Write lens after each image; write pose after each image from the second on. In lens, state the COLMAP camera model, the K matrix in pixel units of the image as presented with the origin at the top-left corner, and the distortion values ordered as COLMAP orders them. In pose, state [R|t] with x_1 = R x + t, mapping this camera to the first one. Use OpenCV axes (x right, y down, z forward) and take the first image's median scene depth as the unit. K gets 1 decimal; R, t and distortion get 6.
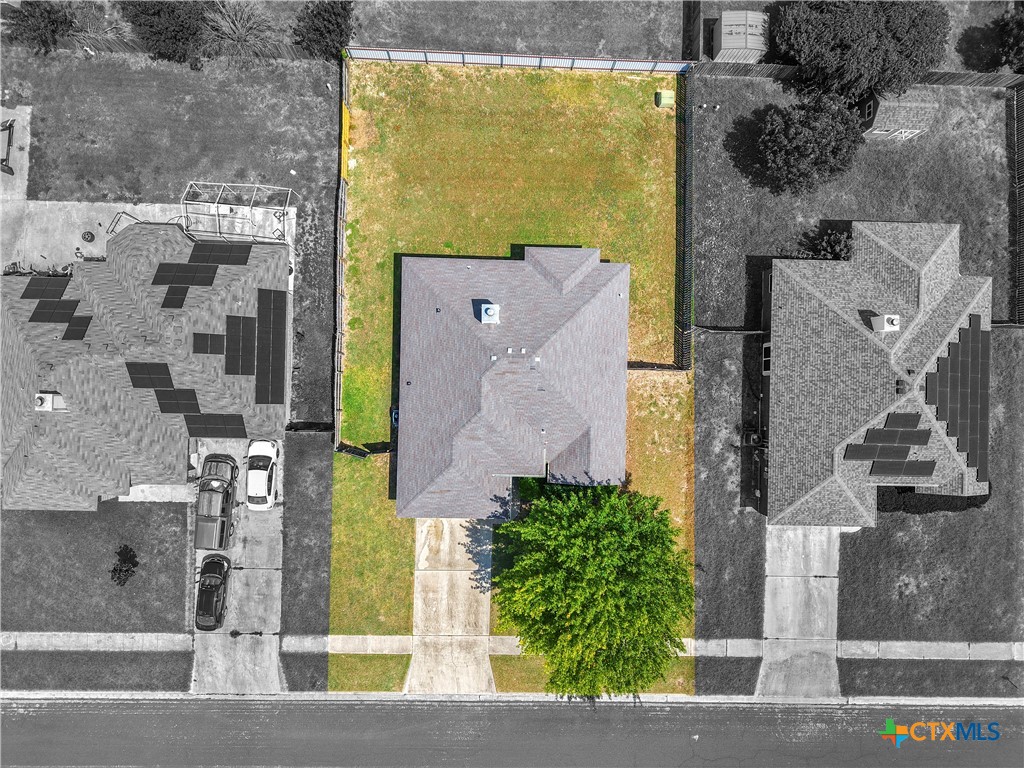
lens RADIAL K [[716.4, 0, 513.6], [0, 716.4, 381.2], [0, 0, 1]] dist [-0.002499, -0.000912]
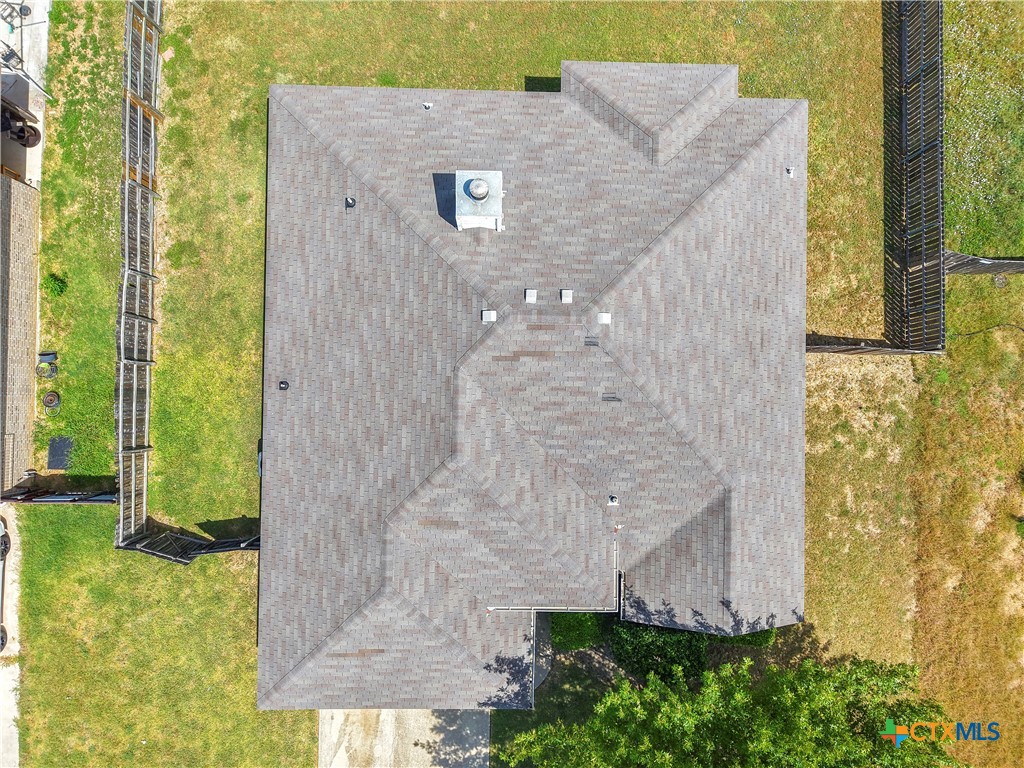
lens RADIAL K [[716.4, 0, 510.3], [0, 716.4, 386.6], [0, 0, 1]] dist [-0.002499, -0.000912]
pose [[0.999956, -0.008540, -0.003812, -0.013801], [0.008537, 0.999963, -0.000918, 0.004824], [0.003819, 0.000885, 0.999992, 0.555751]]
